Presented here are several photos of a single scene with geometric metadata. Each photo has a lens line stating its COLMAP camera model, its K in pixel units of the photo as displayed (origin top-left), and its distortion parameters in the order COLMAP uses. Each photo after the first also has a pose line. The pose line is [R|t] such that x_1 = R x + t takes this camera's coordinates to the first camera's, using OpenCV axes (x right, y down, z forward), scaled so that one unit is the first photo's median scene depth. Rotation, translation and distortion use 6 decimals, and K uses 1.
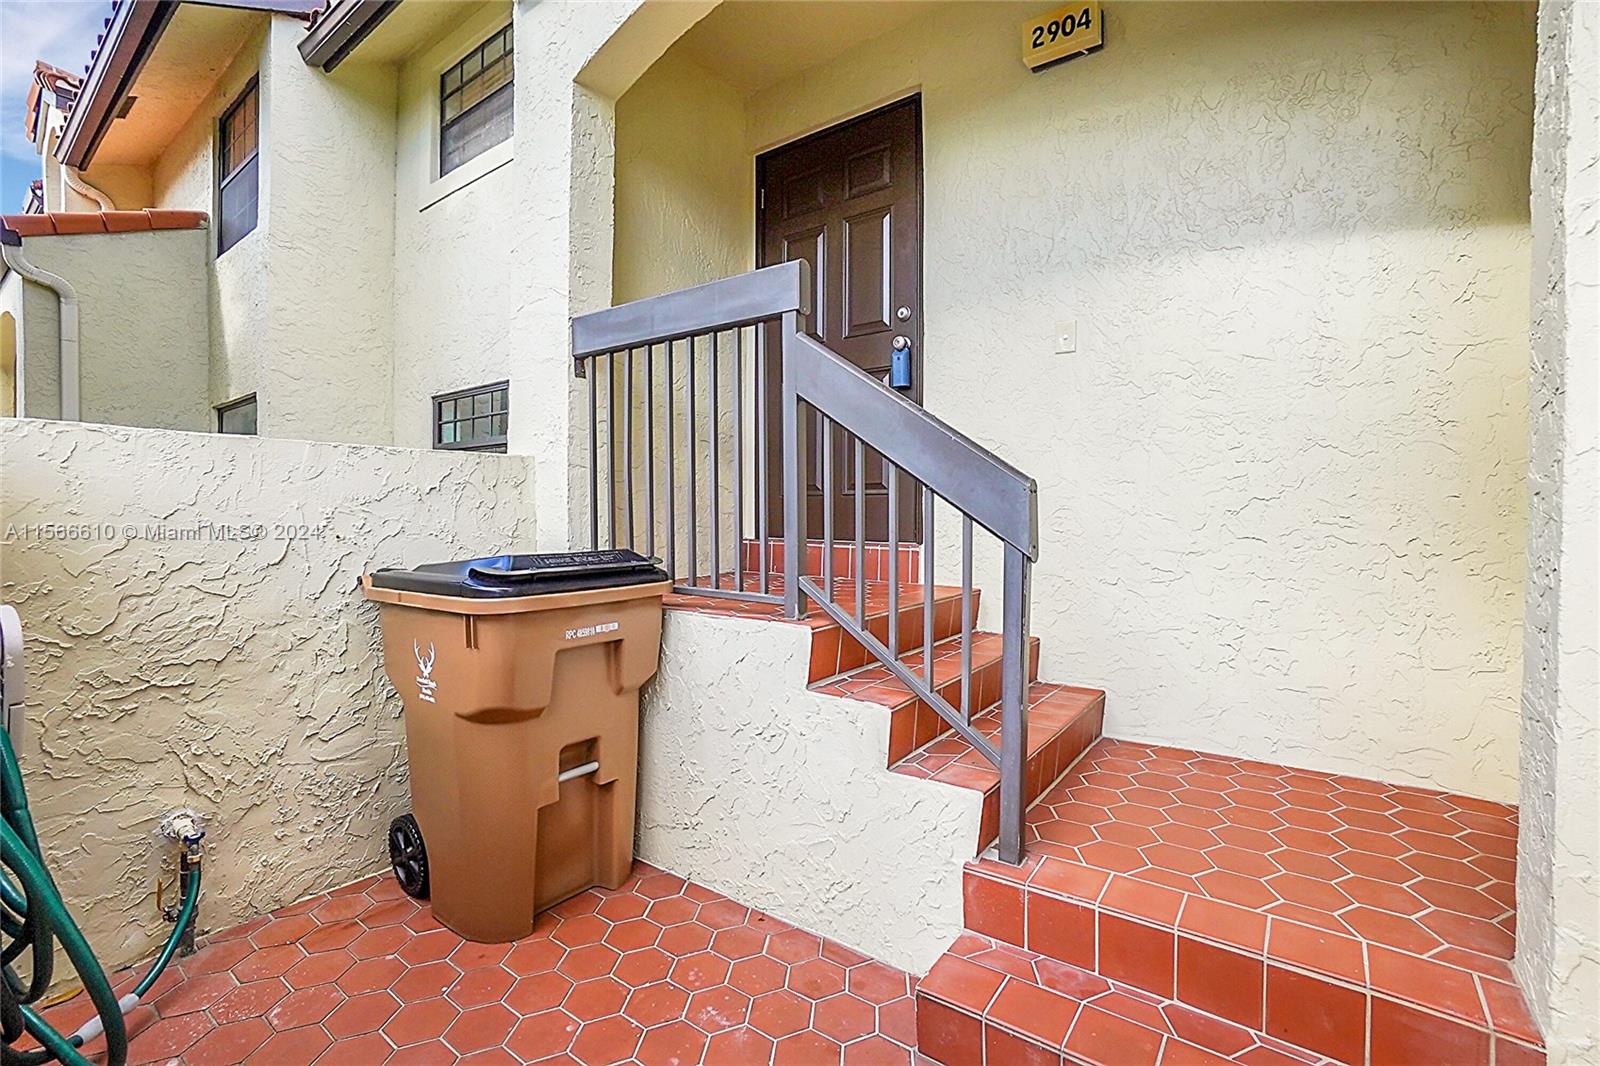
lens RADIAL K [[709.6, 0, 790.6], [0, 709.6, 523.8], [0, 0, 1]] dist [-0.065279, 0.023844]
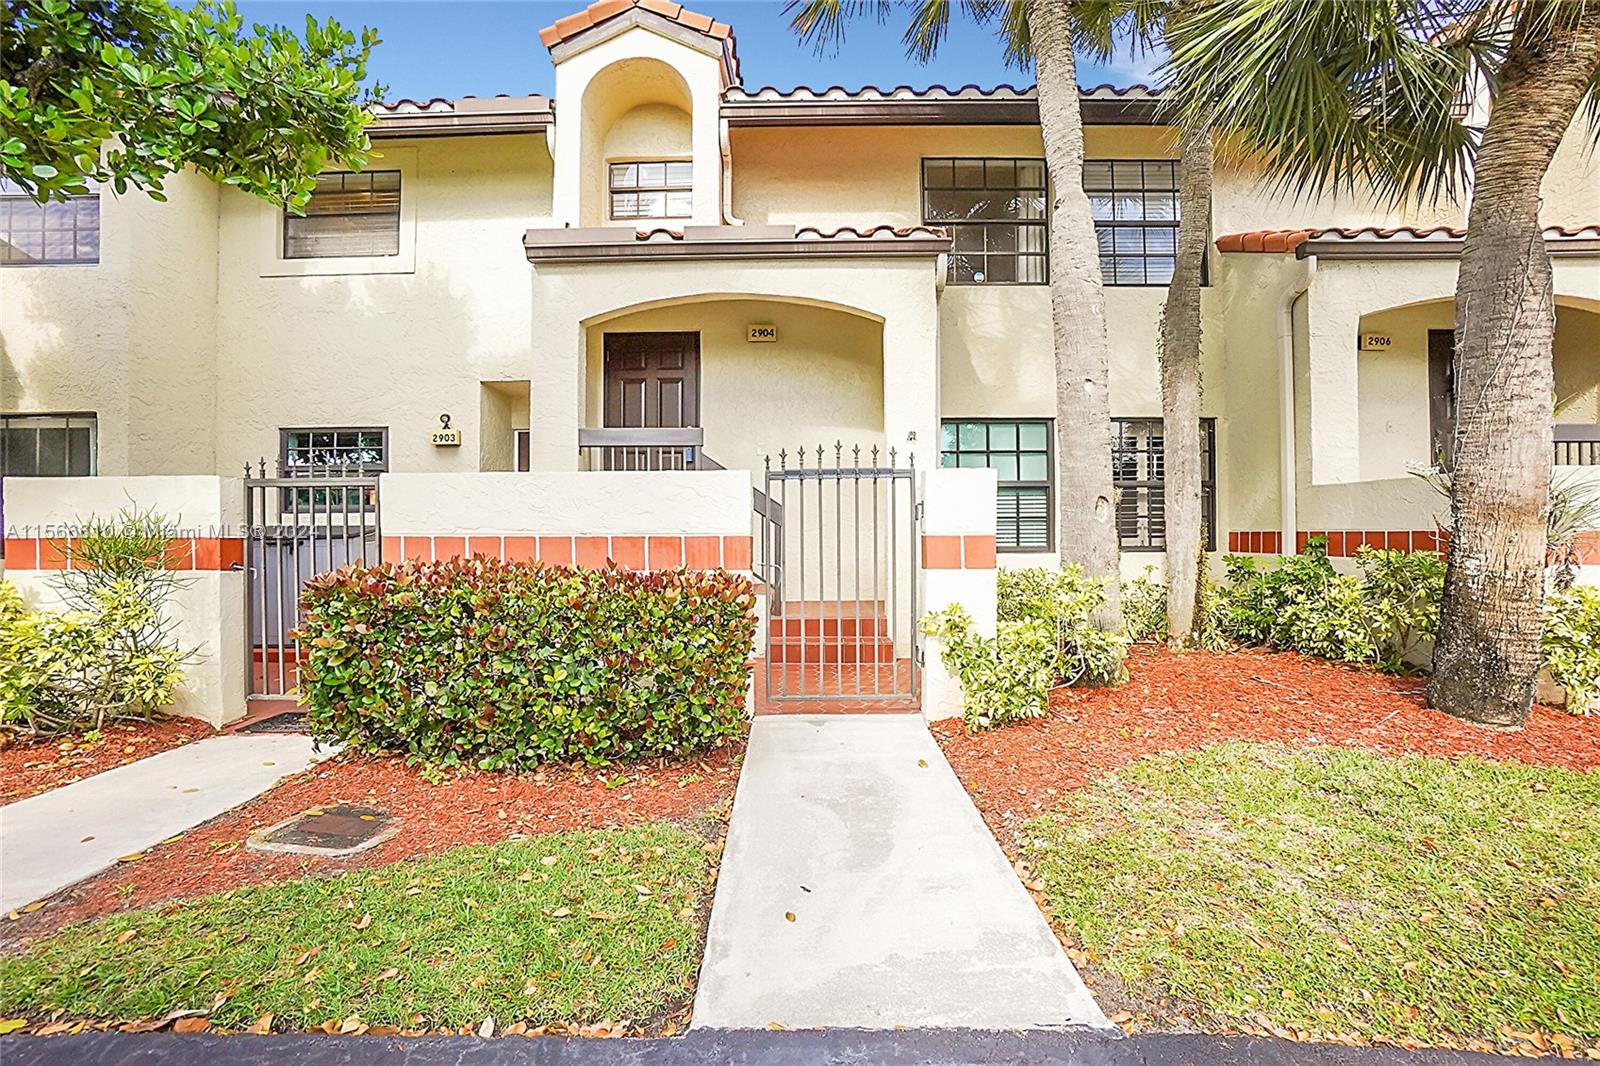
lens RADIAL K [[709.6, 0, 790.6], [0, 709.6, 523.8], [0, 0, 1]] dist [-0.065279, 0.023844]
pose [[0.802089, -0.003248, 0.597196, -0.856636], [0.015362, 0.999767, -0.015194, 0.040852], [-0.597007, 0.021361, 0.801951, -0.917432]]
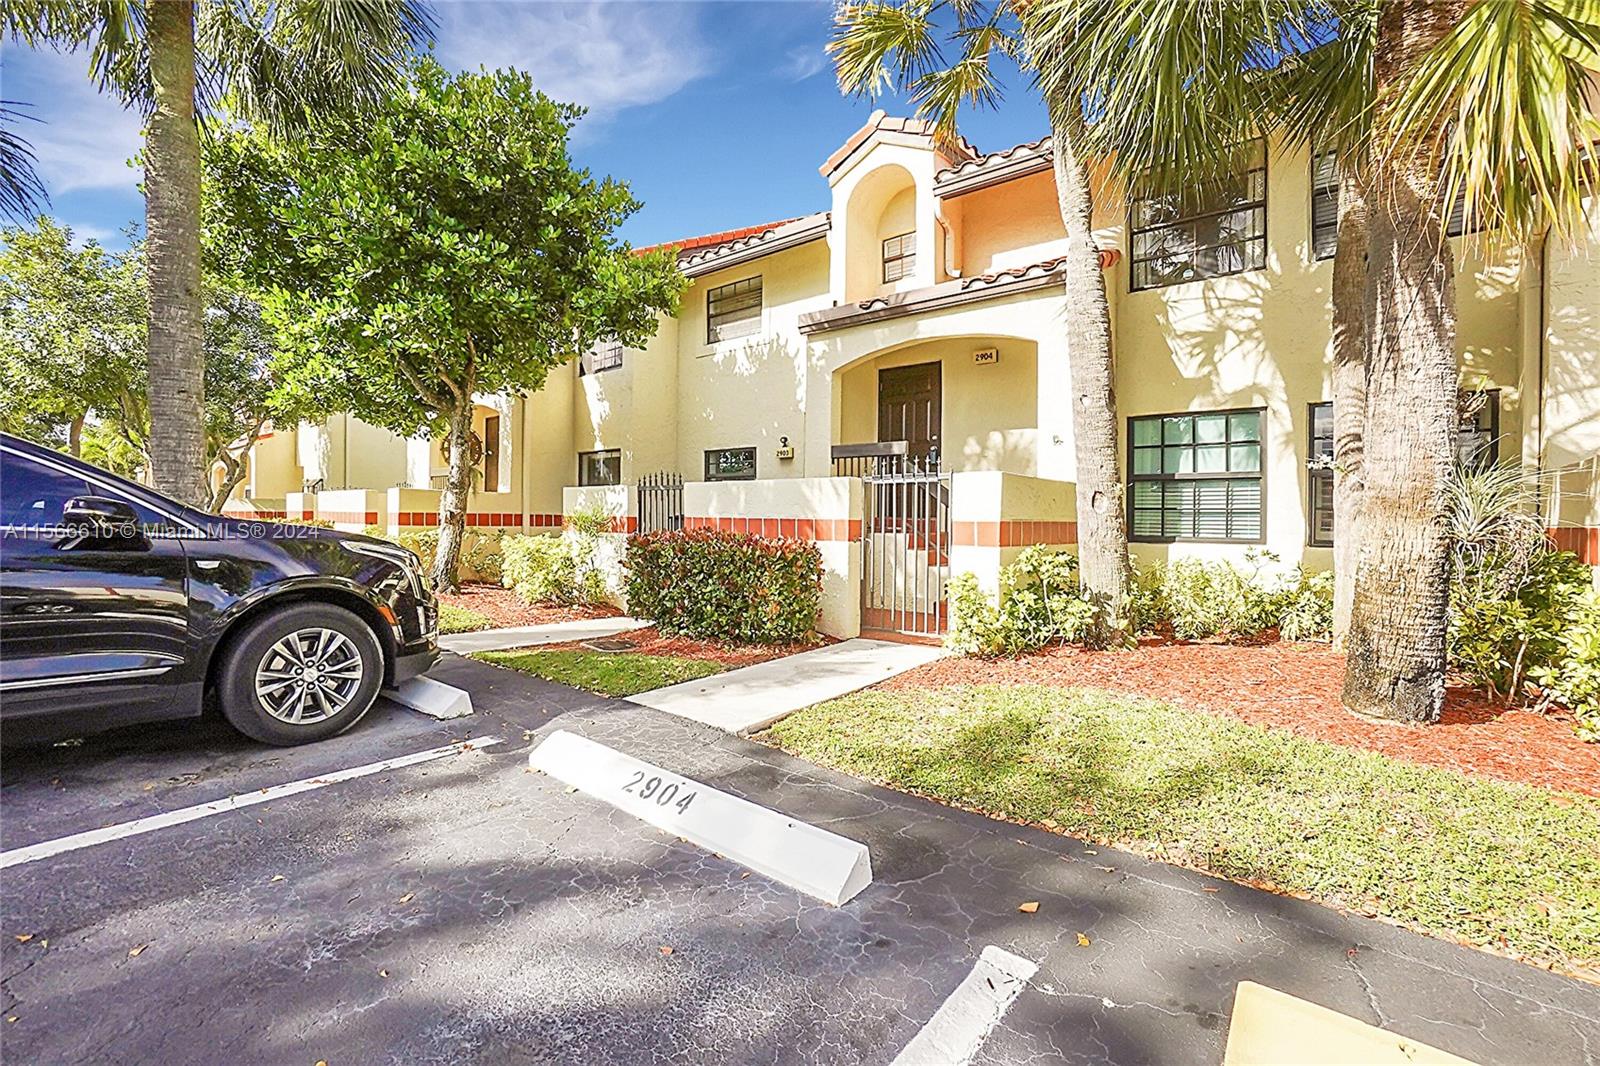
lens RADIAL K [[709.6, 0, 790.6], [0, 709.6, 523.8], [0, 0, 1]] dist [-0.065279, 0.023844]
pose [[0.998947, 0.005985, -0.045483, -0.269419], [-0.006150, 0.999975, -0.003488, 0.060203], [0.045461, 0.003764, 0.998959, -1.756561]]
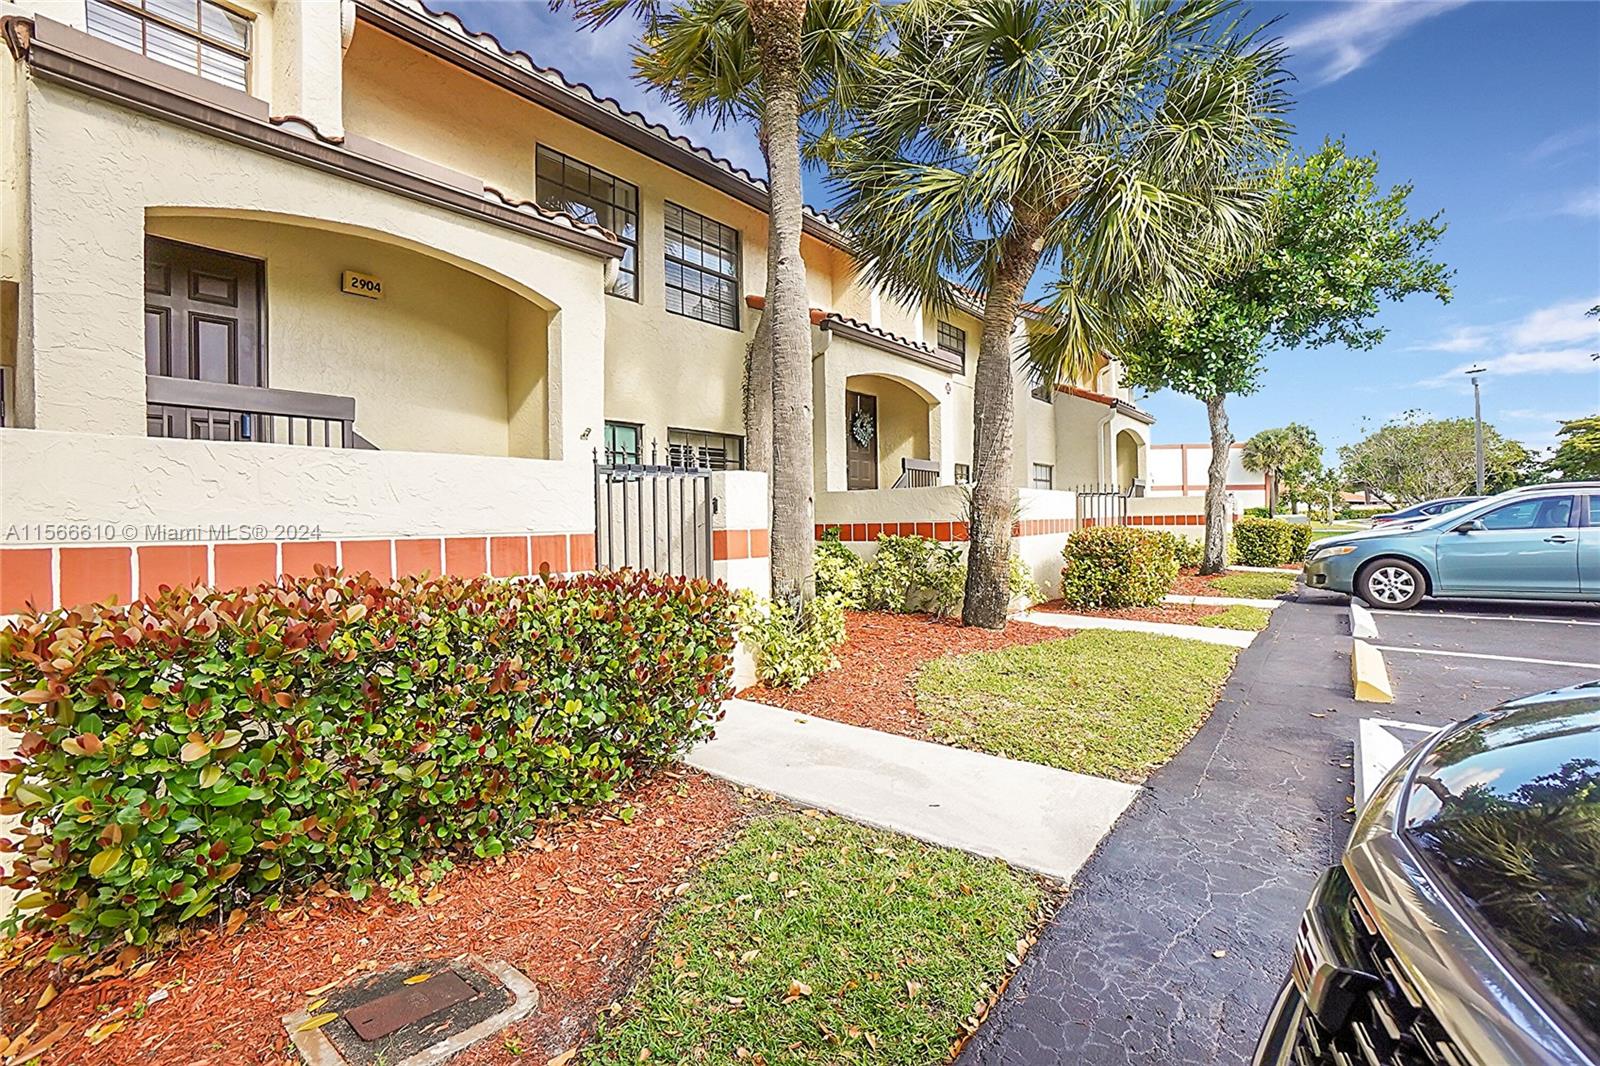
lens RADIAL K [[709.6, 0, 790.6], [0, 709.6, 523.8], [0, 0, 1]] dist [-0.065279, 0.023844]
pose [[0.022511, -0.010701, 0.999689, -1.281748], [0.027912, 0.999560, 0.010071, 0.024496], [-0.999357, 0.027677, 0.022800, -0.267440]]
